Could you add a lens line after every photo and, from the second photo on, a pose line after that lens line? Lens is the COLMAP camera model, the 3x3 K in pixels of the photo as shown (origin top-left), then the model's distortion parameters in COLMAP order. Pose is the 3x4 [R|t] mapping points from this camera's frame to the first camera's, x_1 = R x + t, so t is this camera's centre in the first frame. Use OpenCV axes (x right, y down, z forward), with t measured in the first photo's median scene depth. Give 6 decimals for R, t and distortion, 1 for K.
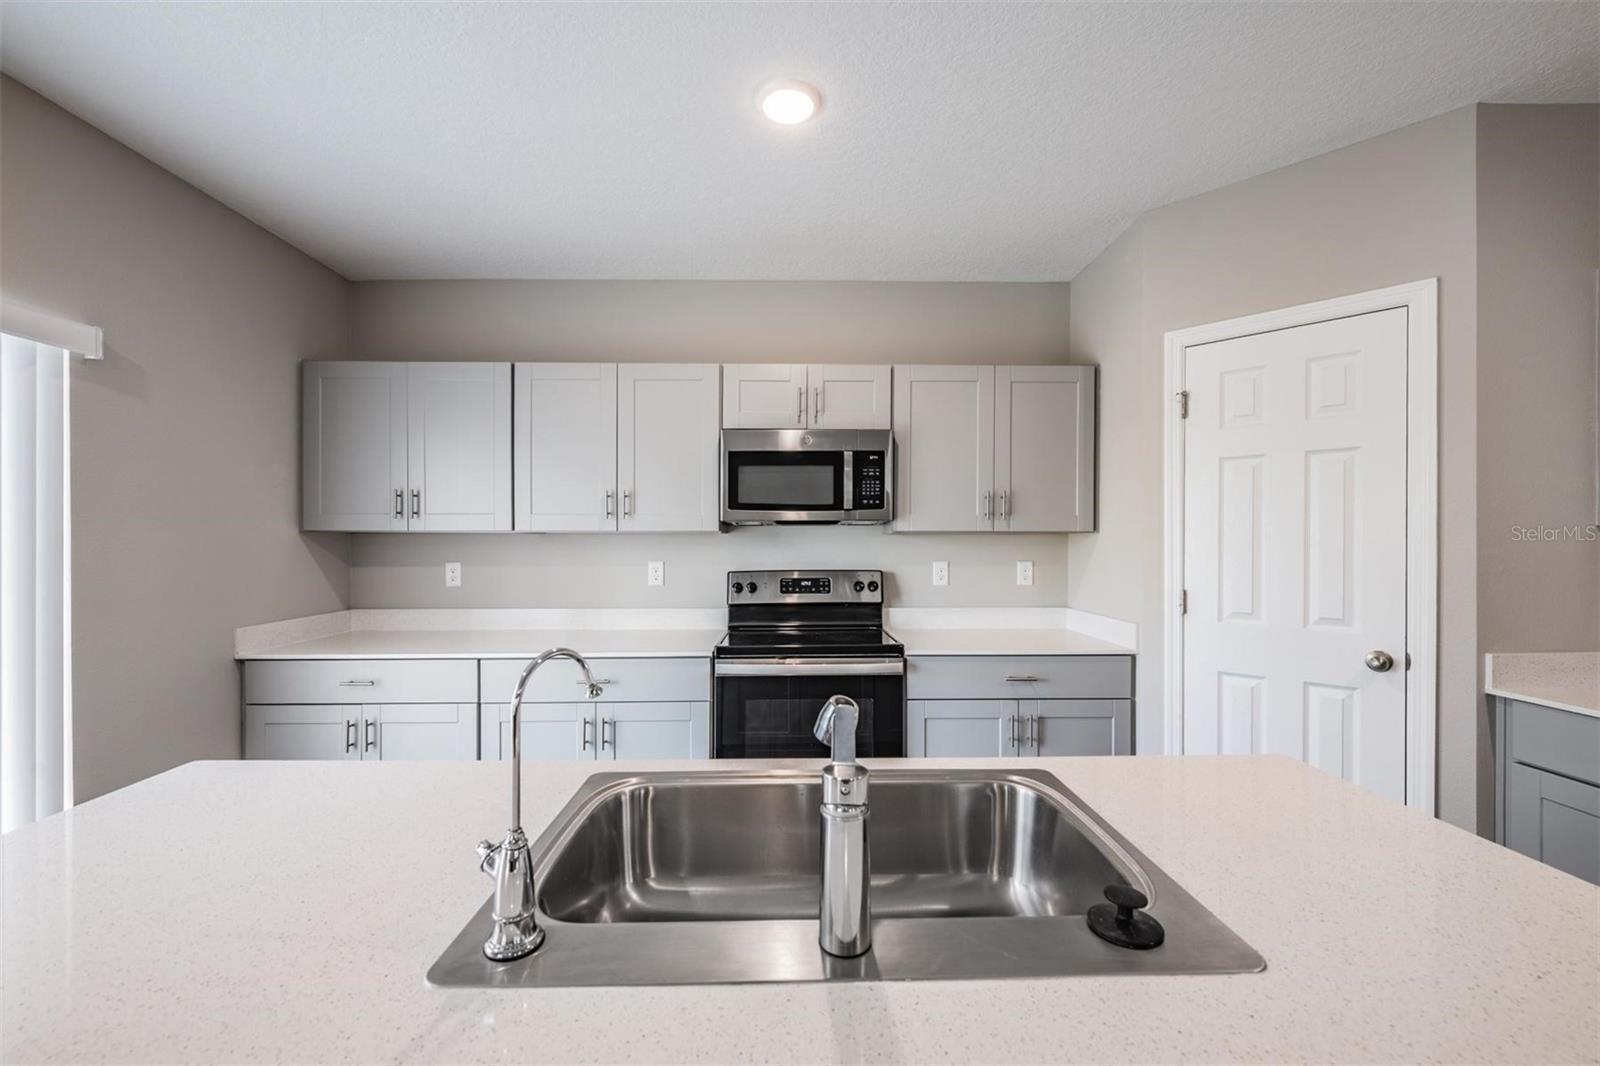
lens RADIAL K [[643.3, 0, 794.5], [0, 643.3, 547.3], [0, 0, 1]] dist [0.011490, -0.000127]
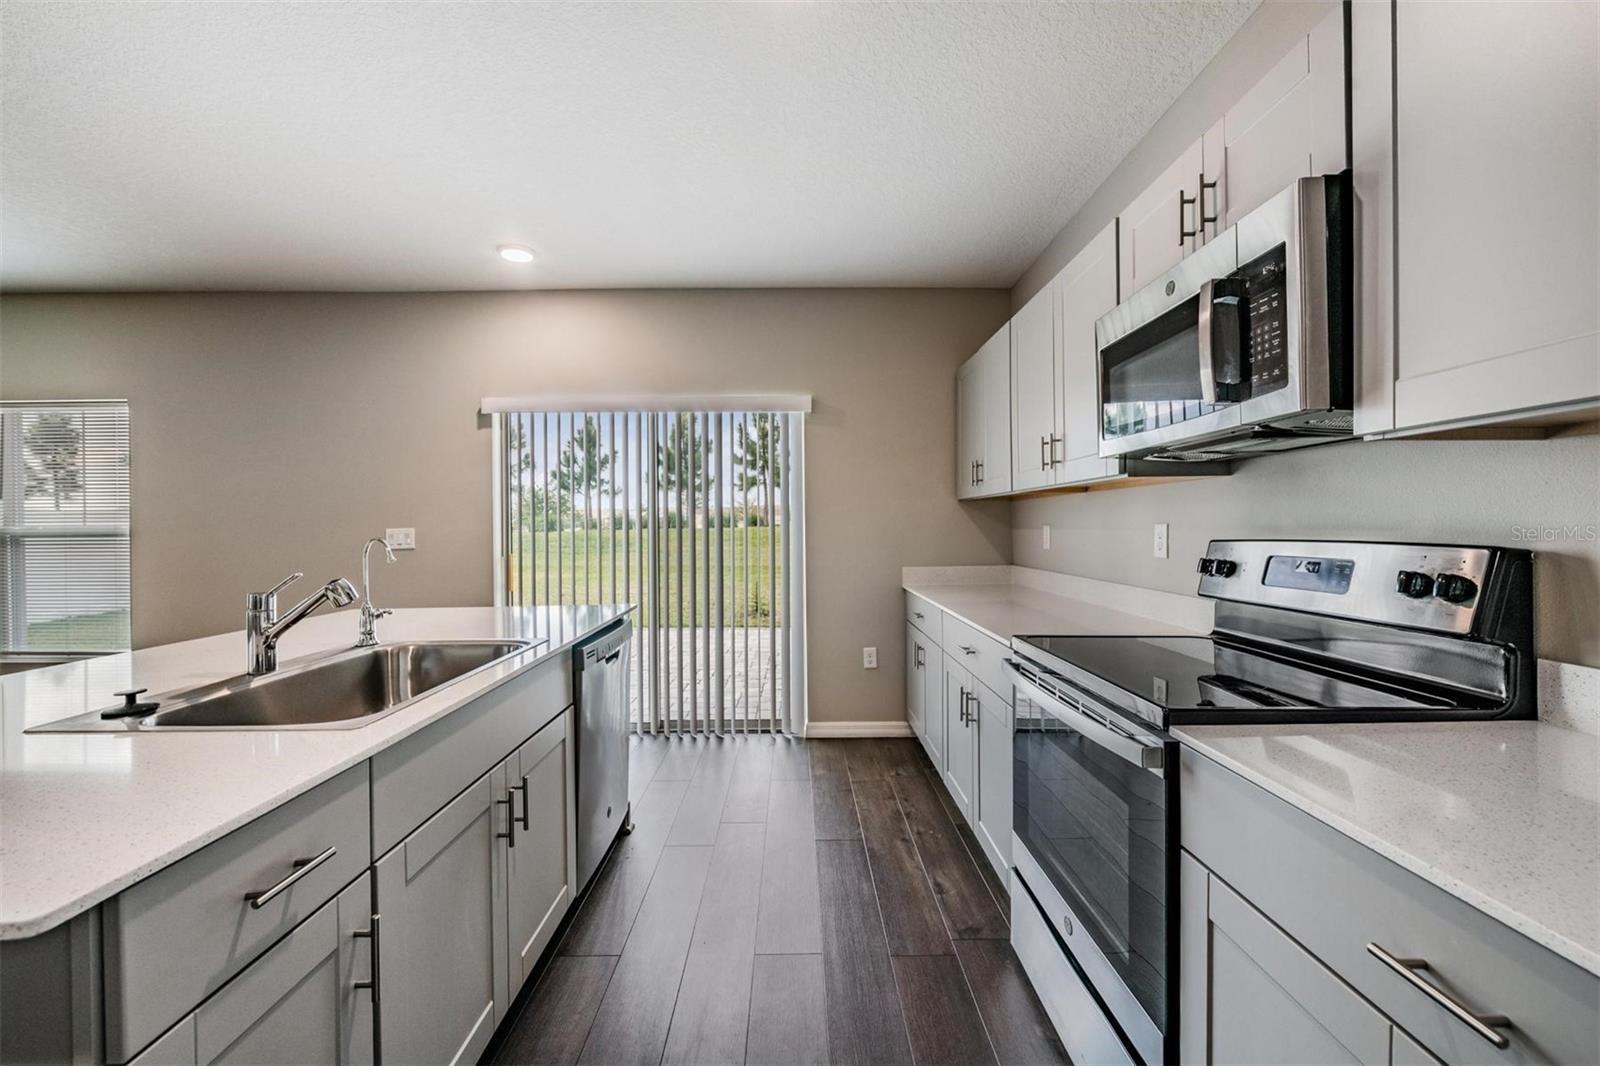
lens RADIAL K [[638.7, 0, 800.0], [0, 638.7, 533.0], [0, 0, 1]] dist [-0.008795, -0.000146]
pose [[-0.001696, 0.007821, -0.999968, 0.538368], [-0.005817, 0.999952, 0.007831, 0.031324], [0.999982, 0.005830, -0.001651, 0.680200]]
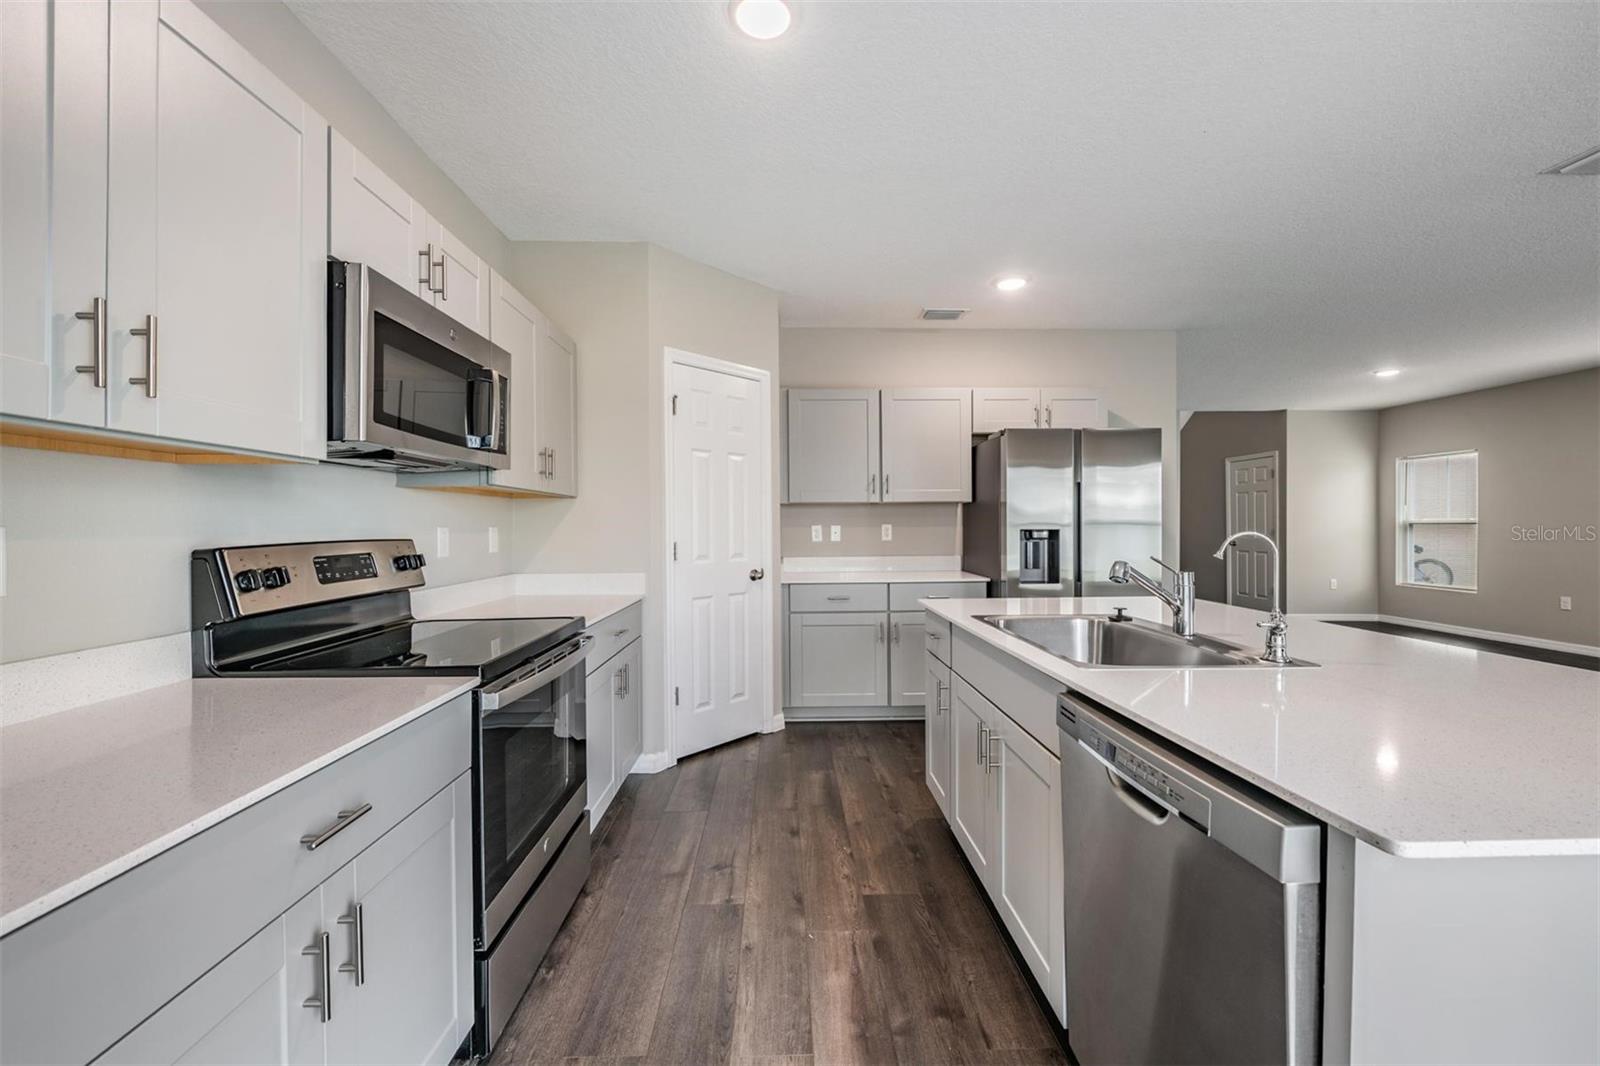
lens RADIAL K [[625.2, 0, 808.3], [0, 625.2, 527.2], [0, 0, 1]] dist [-0.000408, -0.003761]
pose [[-0.025327, -0.002671, 0.999676, -0.605961], [0.011127, 0.999934, 0.002954, 0.028555], [-0.999617, 0.011198, -0.025296, 0.652640]]
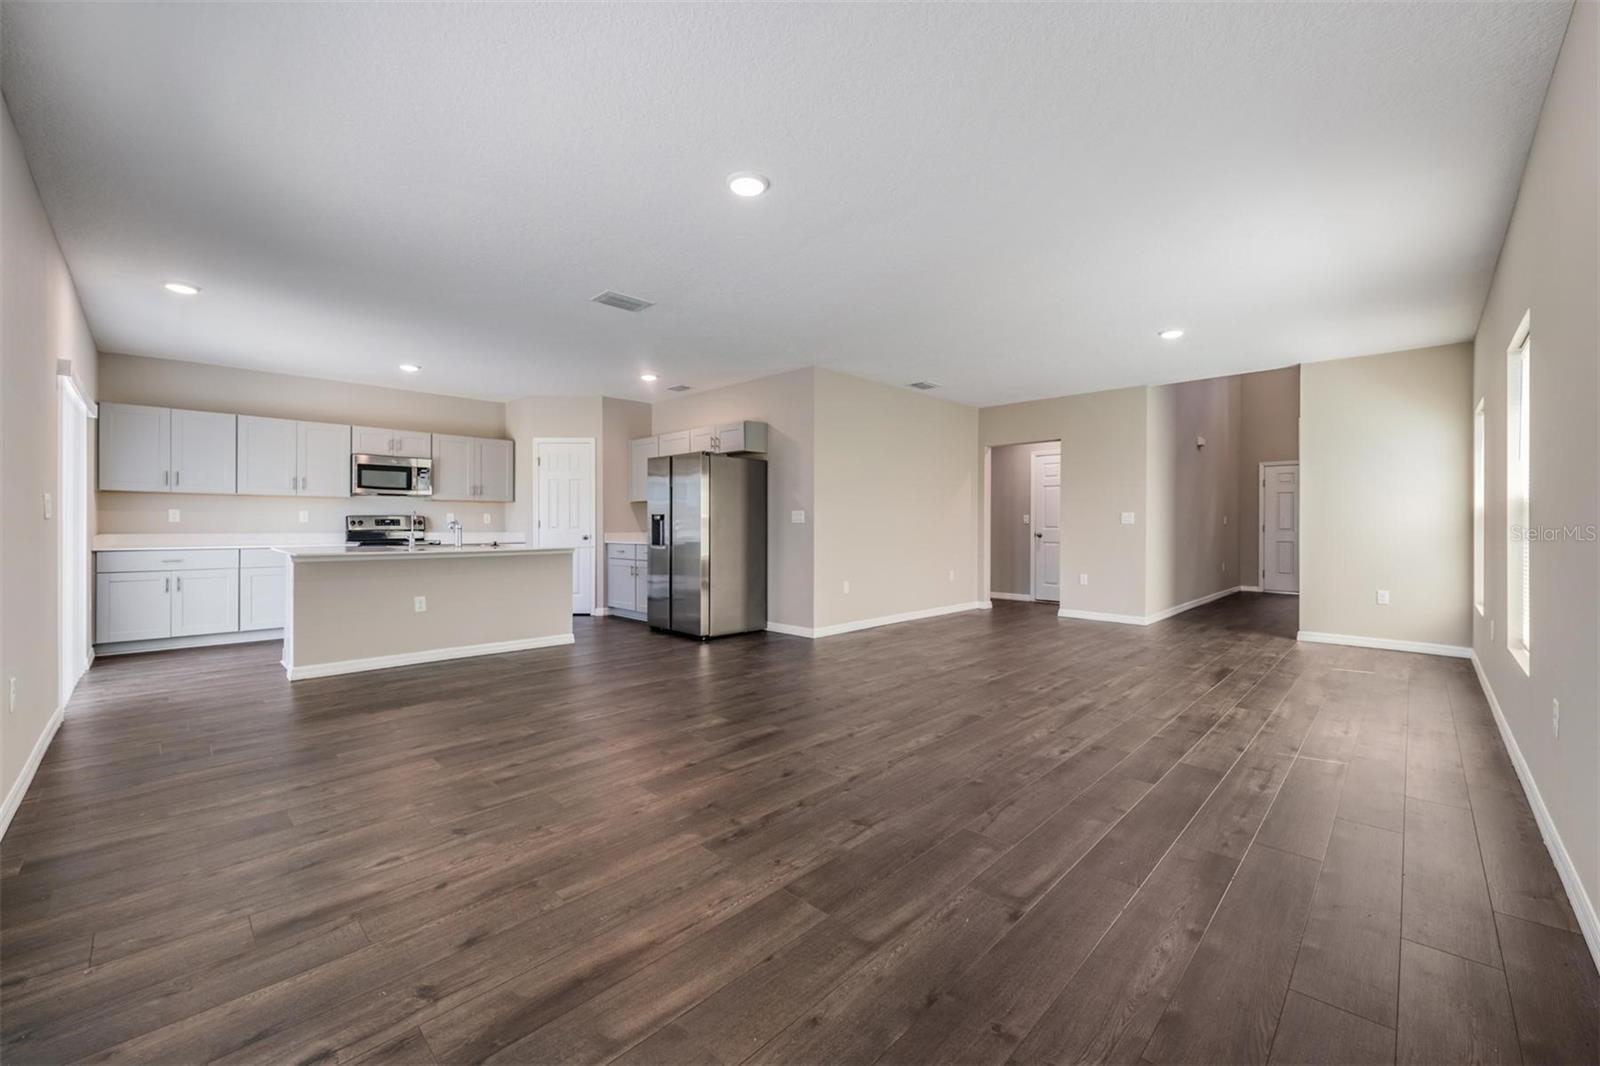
lens RADIAL K [[632.8, 0, 795.4], [0, 632.8, 526.4], [0, 0, 1]] dist [-0.011160, -0.000675]
pose [[0.708124, 0.000861, 0.706088, -0.591968], [0.002179, 0.999992, -0.003405, 0.094099], [-0.706085, 0.003950, 0.708116, -1.779339]]
